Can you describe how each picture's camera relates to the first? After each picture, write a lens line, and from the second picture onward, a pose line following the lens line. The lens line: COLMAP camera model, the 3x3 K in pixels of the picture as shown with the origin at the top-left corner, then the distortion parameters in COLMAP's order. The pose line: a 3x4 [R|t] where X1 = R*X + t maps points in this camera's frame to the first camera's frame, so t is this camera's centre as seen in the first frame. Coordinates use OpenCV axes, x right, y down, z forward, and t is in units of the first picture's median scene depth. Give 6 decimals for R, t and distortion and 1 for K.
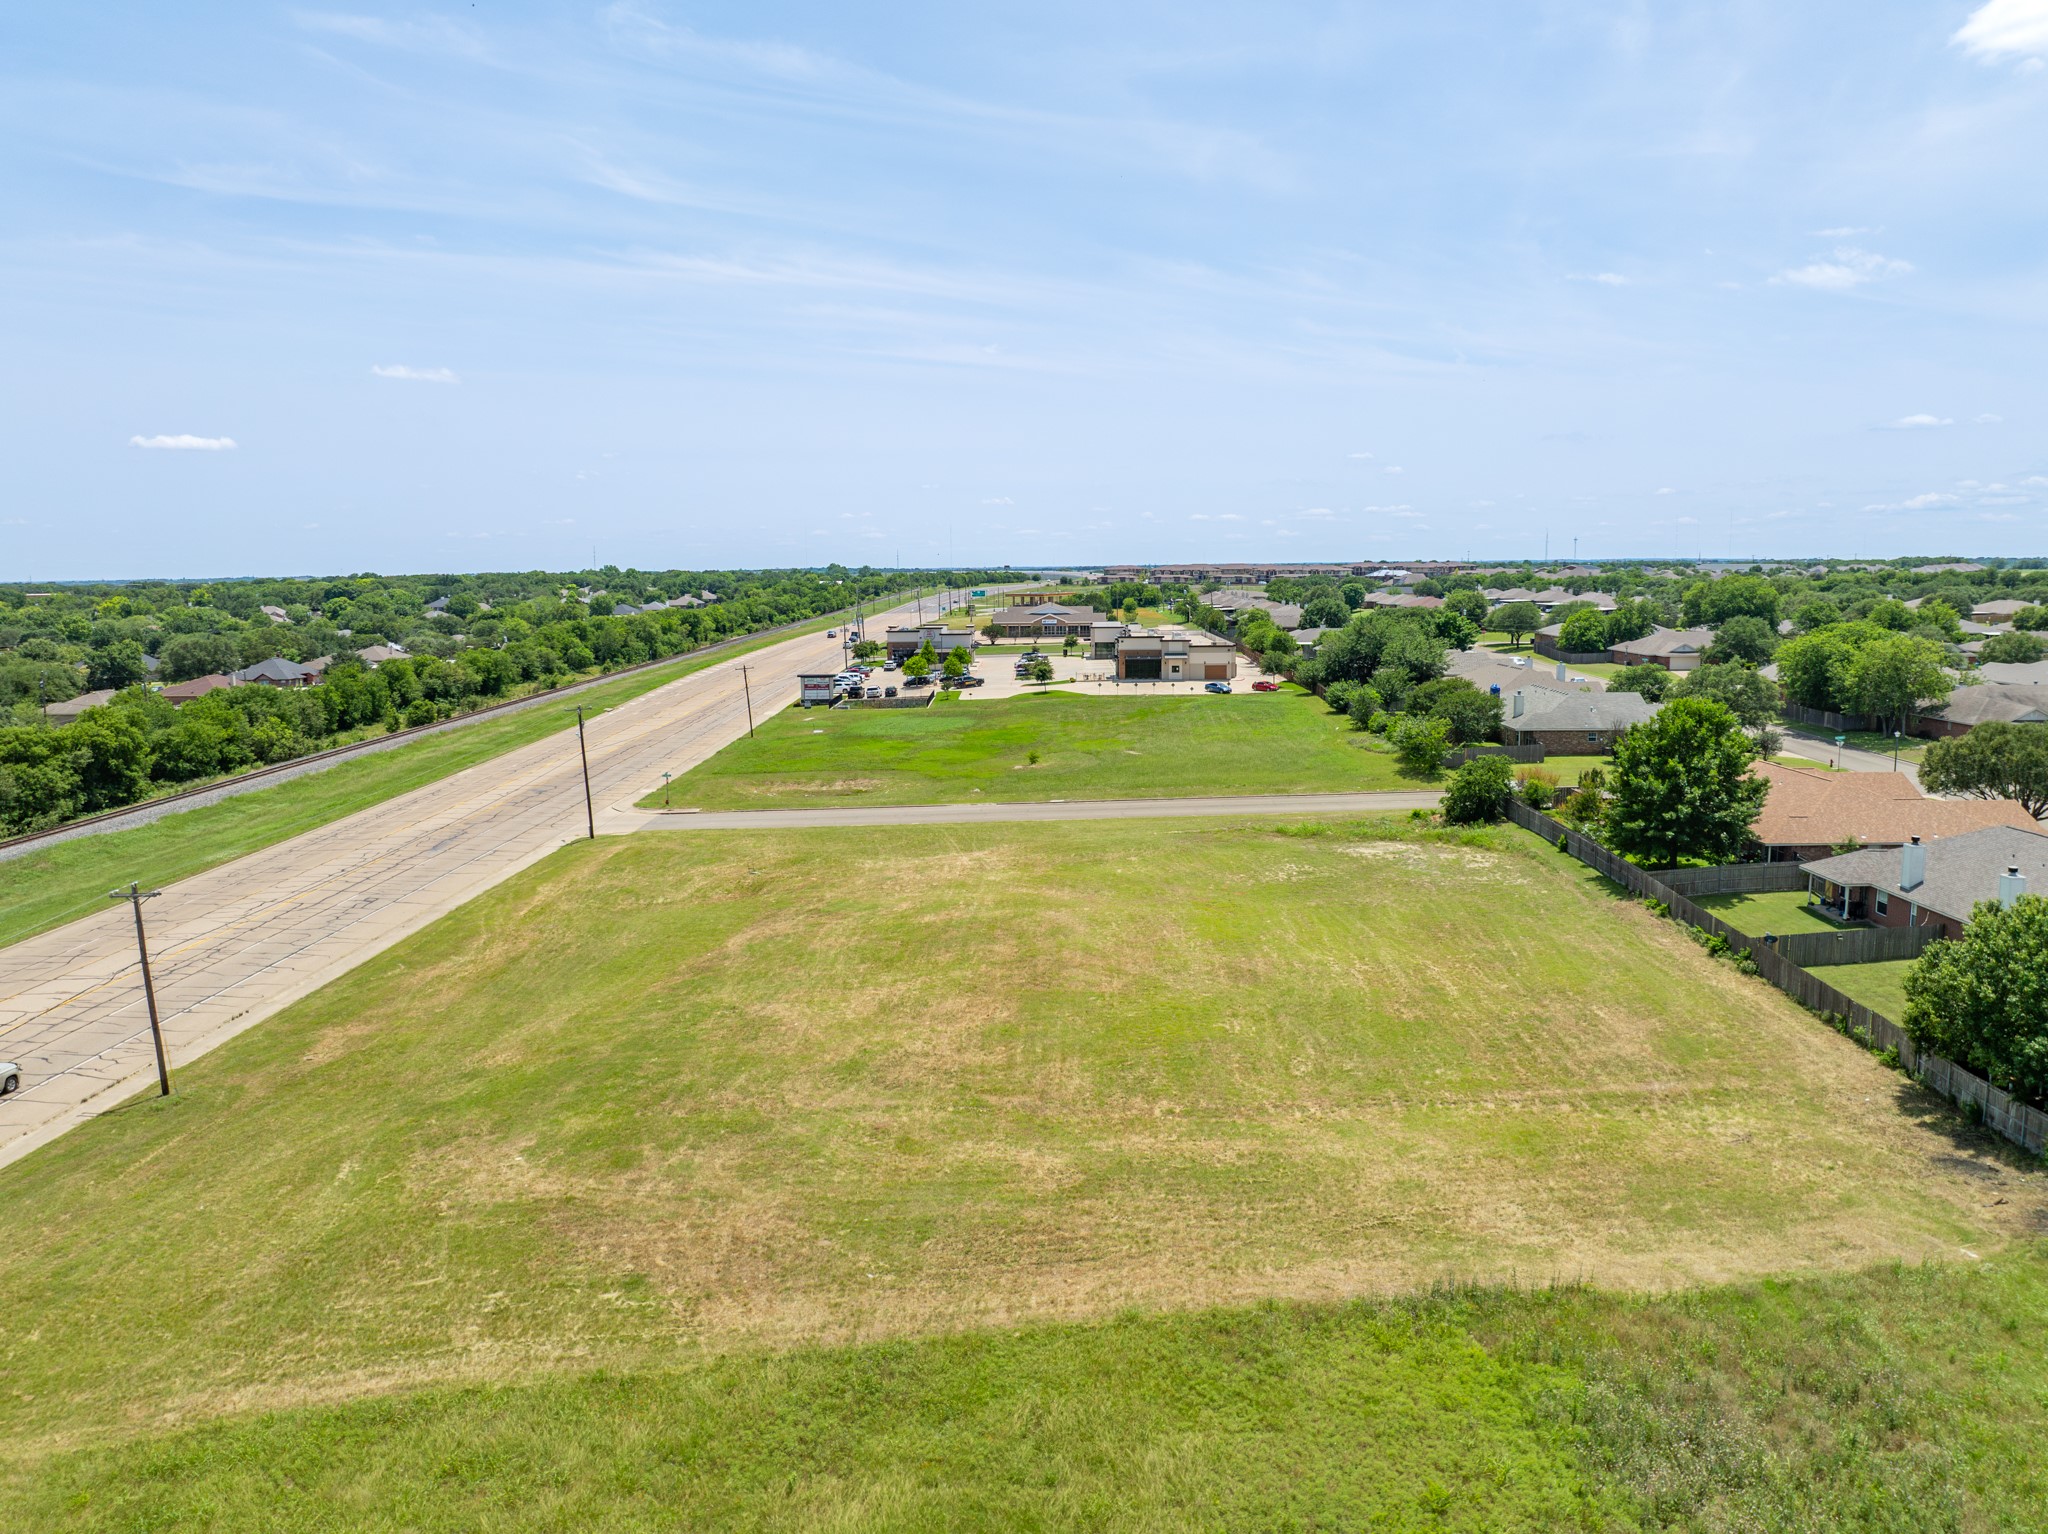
lens RADIAL K [[1464.6, 0, 1024.0], [0, 1464.6, 767.0], [0, 0, 1]] dist [-0.030543, -0.008924]
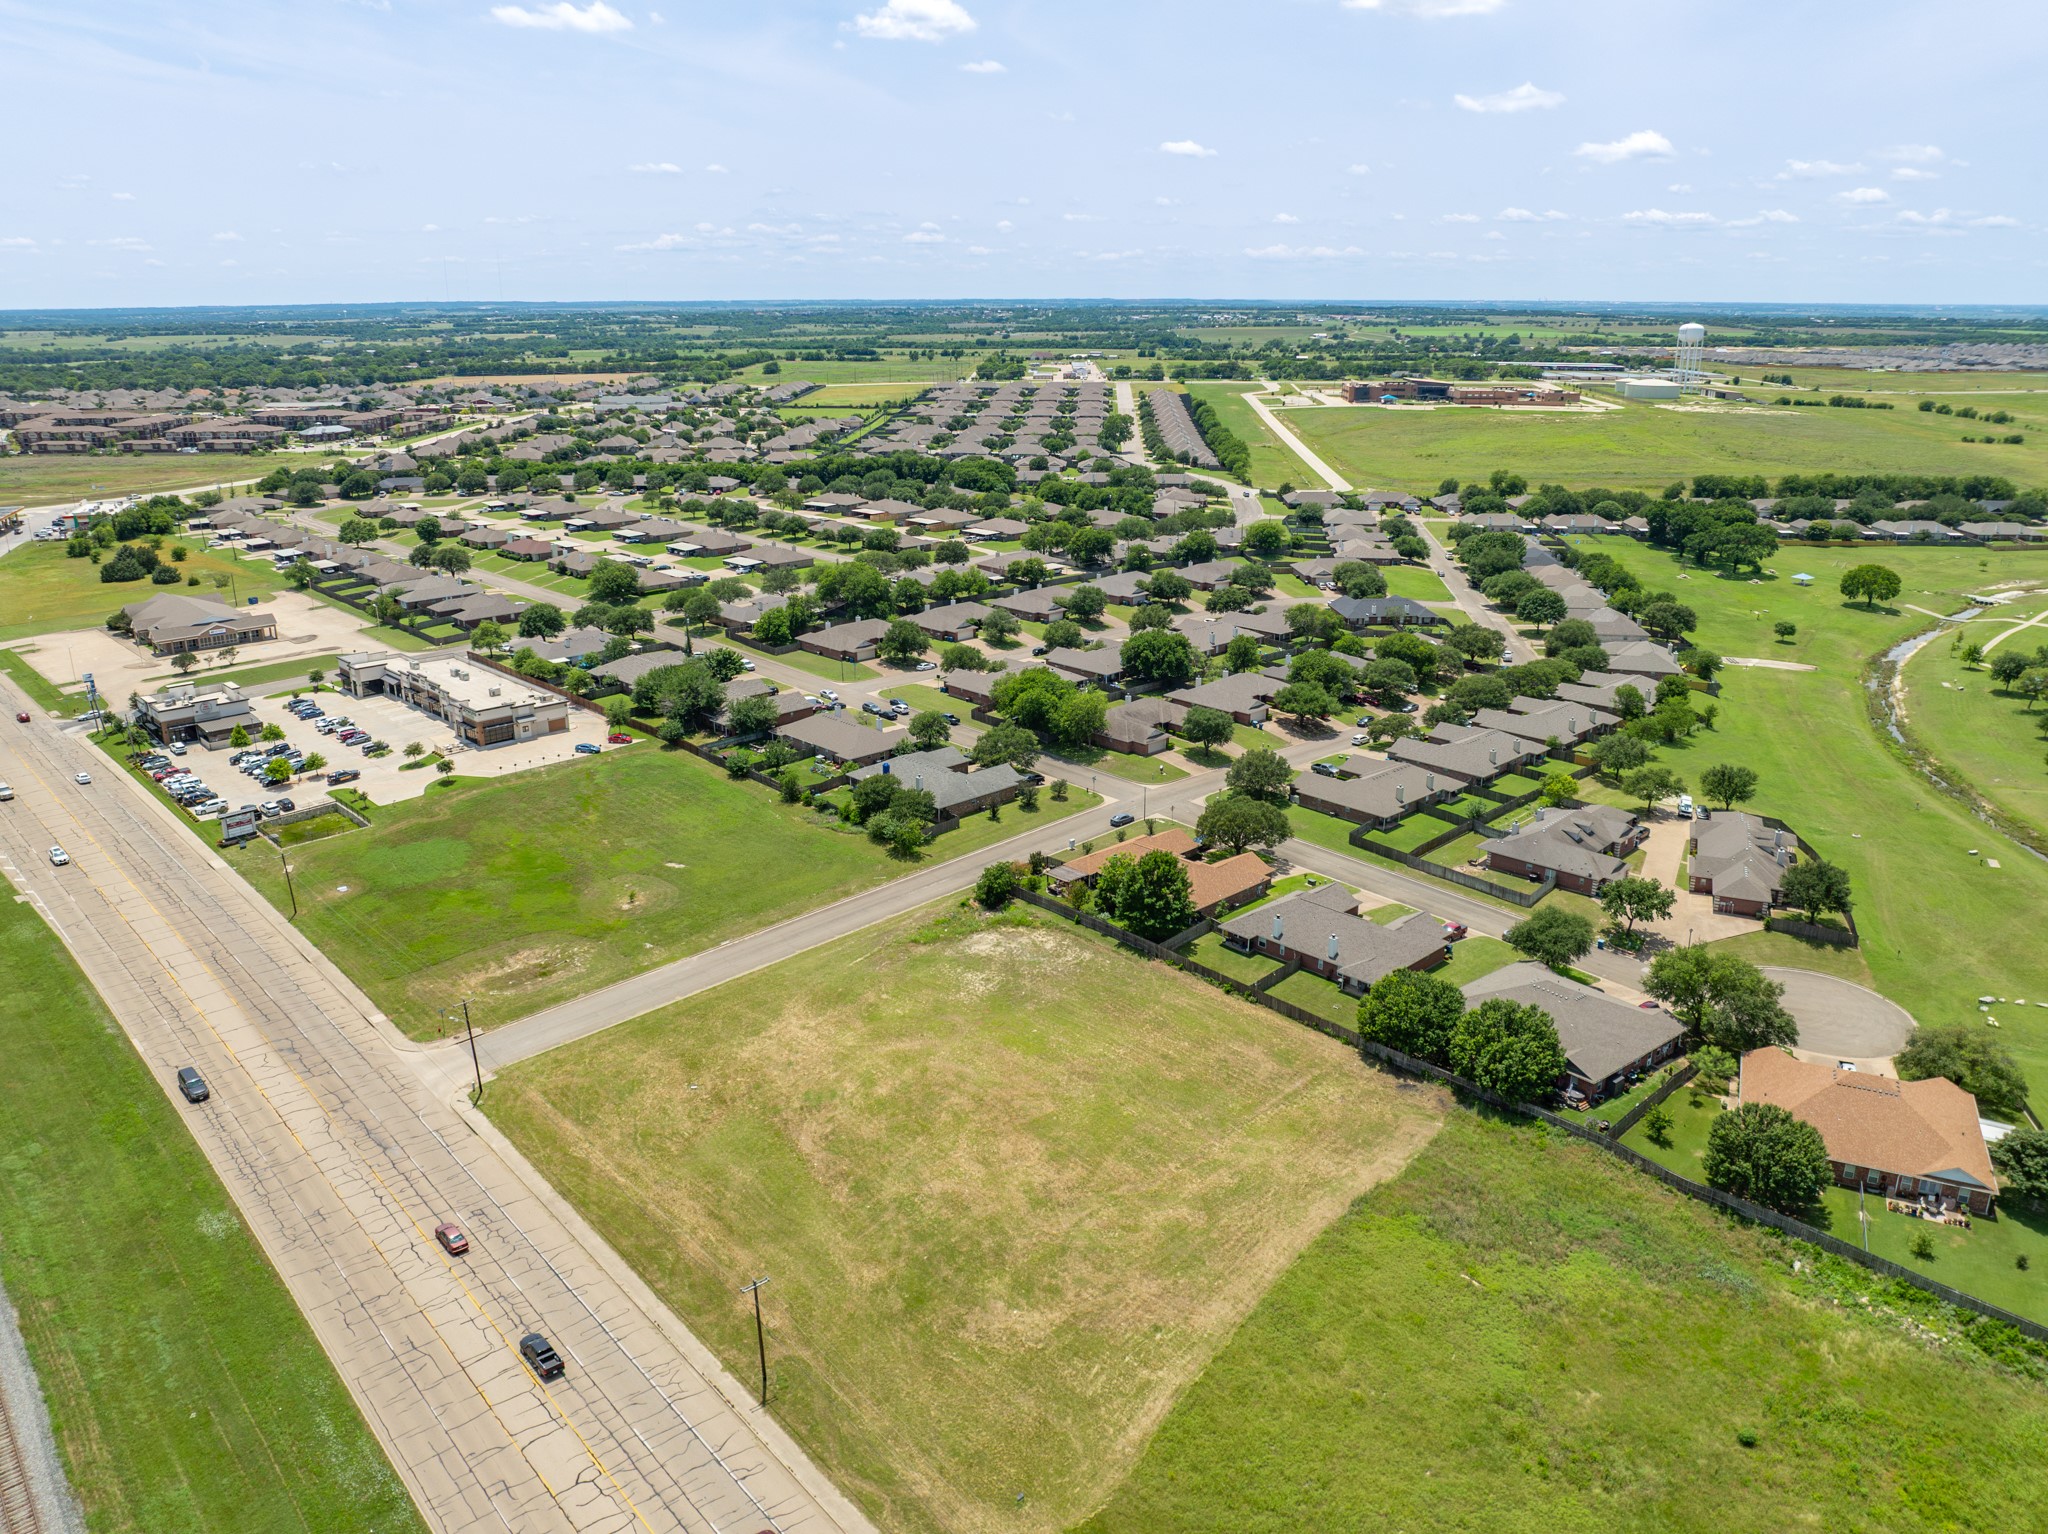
lens RADIAL K [[1464.6, 0, 1024.0], [0, 1464.6, 767.0], [0, 0, 1]] dist [-0.030543, -0.008924]
pose [[0.709378, -0.212043, 0.672176, -1.417428], [0.094330, 0.973656, 0.207596, -0.843726], [-0.698488, -0.083858, 0.710692, -0.416395]]
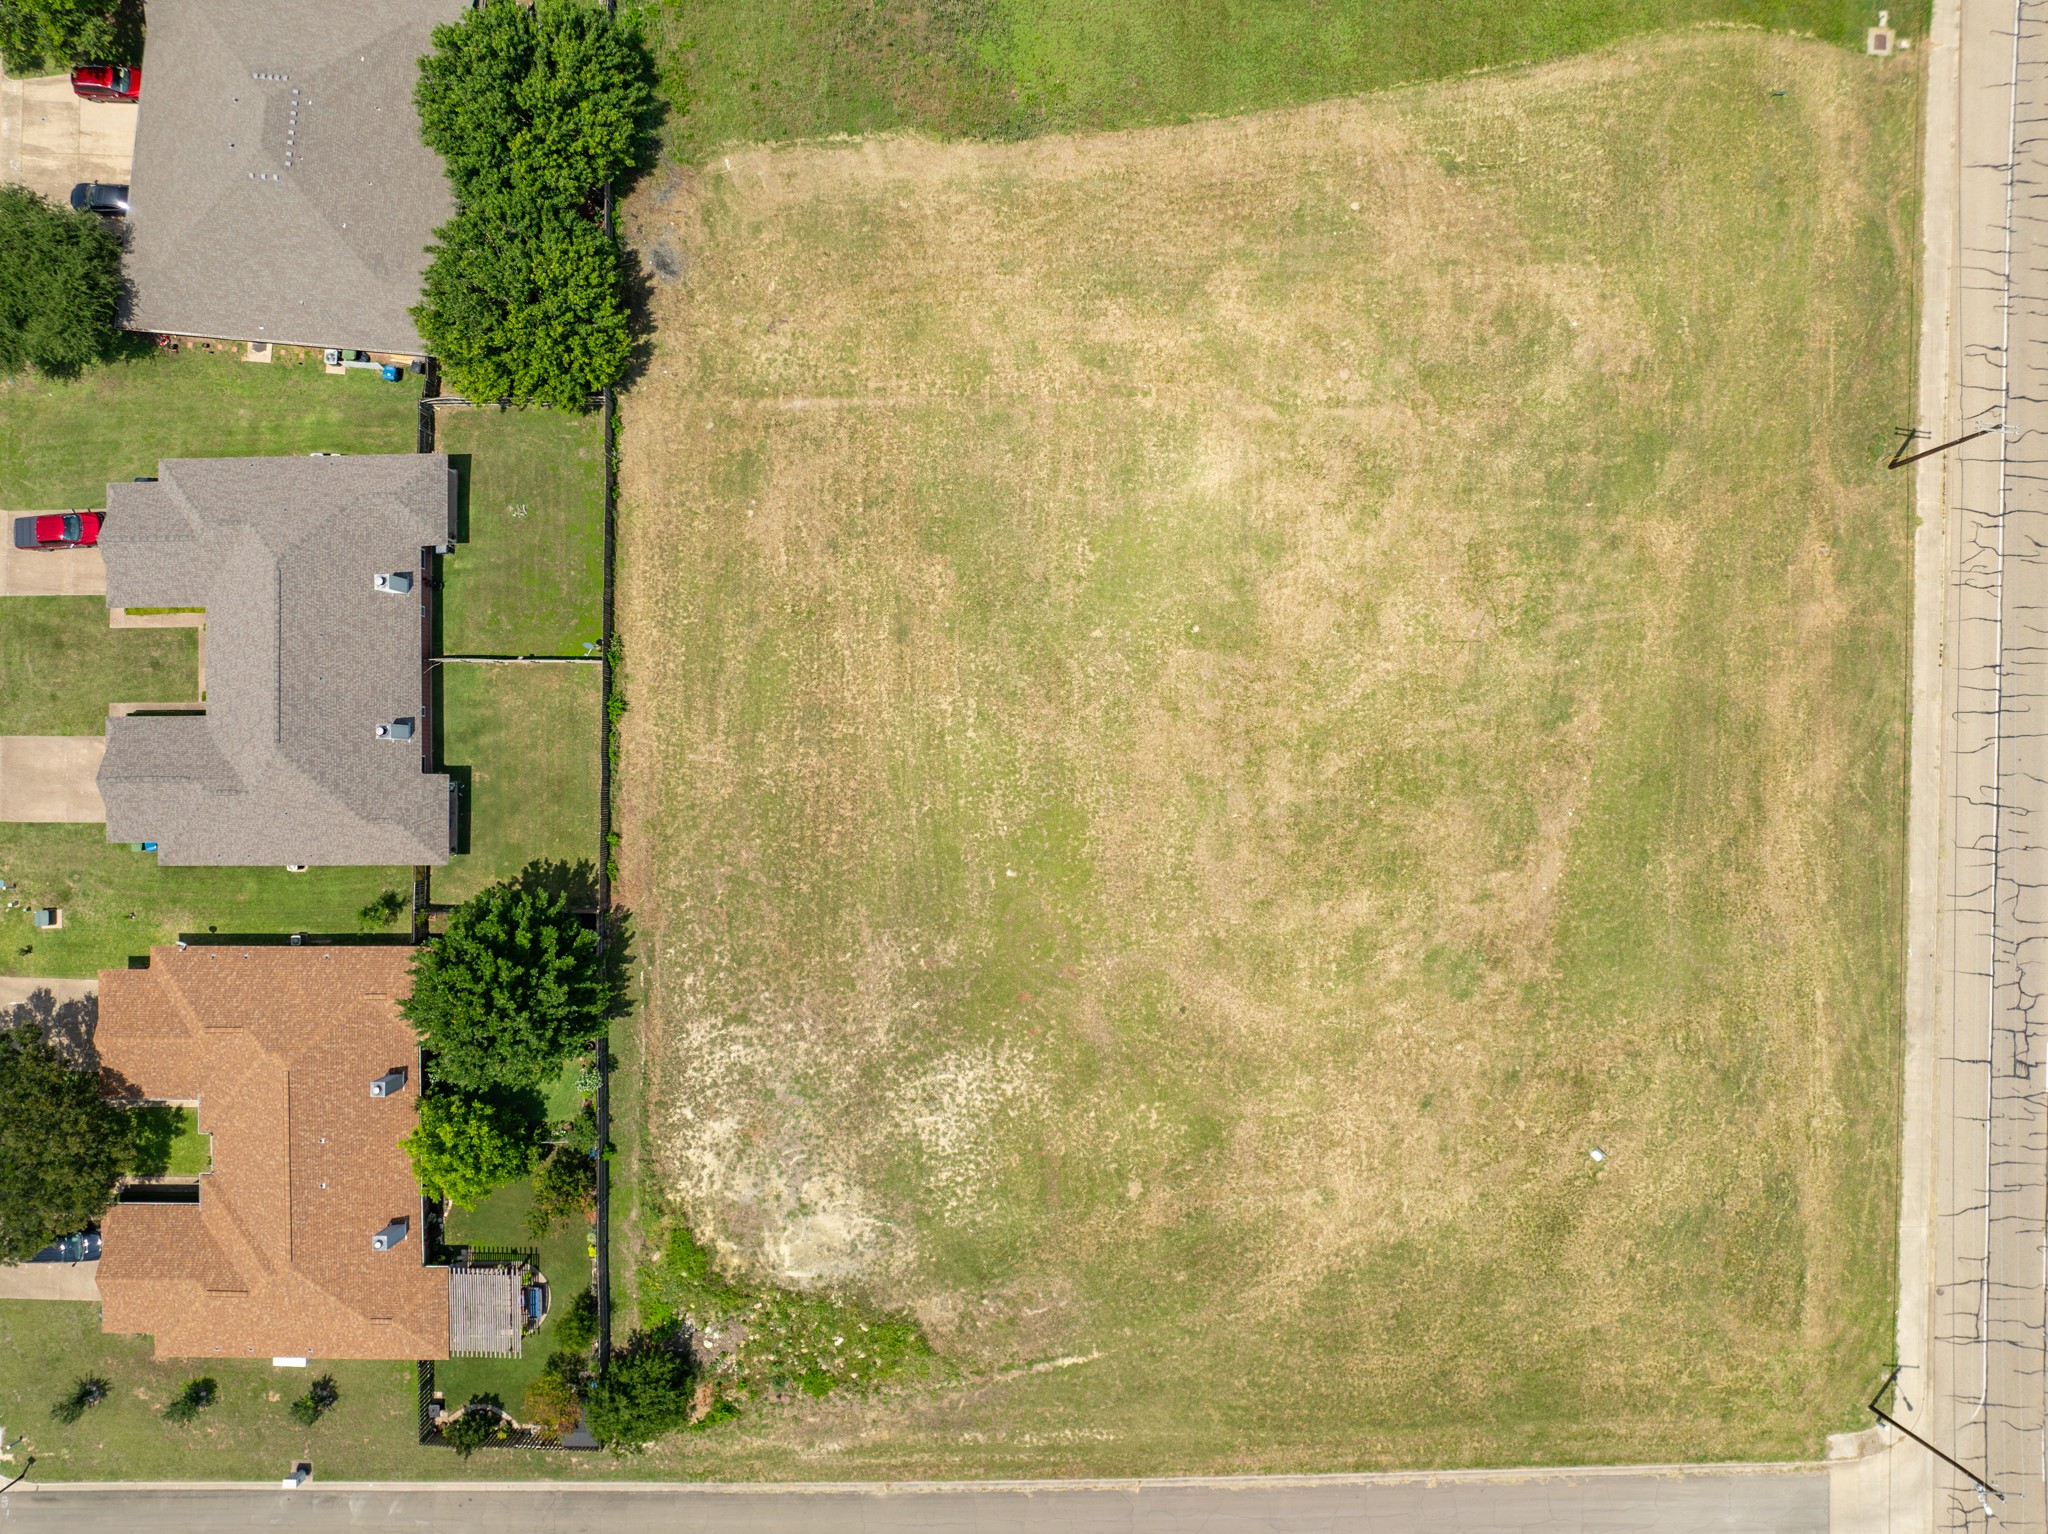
lens RADIAL K [[1464.6, 0, 1024.0], [0, 1464.6, 767.0], [0, 0, 1]] dist [-0.030543, -0.008924]
pose [[-0.999673, 0.023793, 0.009377, 0.198755], [0.006140, -0.132628, 0.991147, -1.144929], [0.024826, 0.990880, 0.132439, 1.090494]]
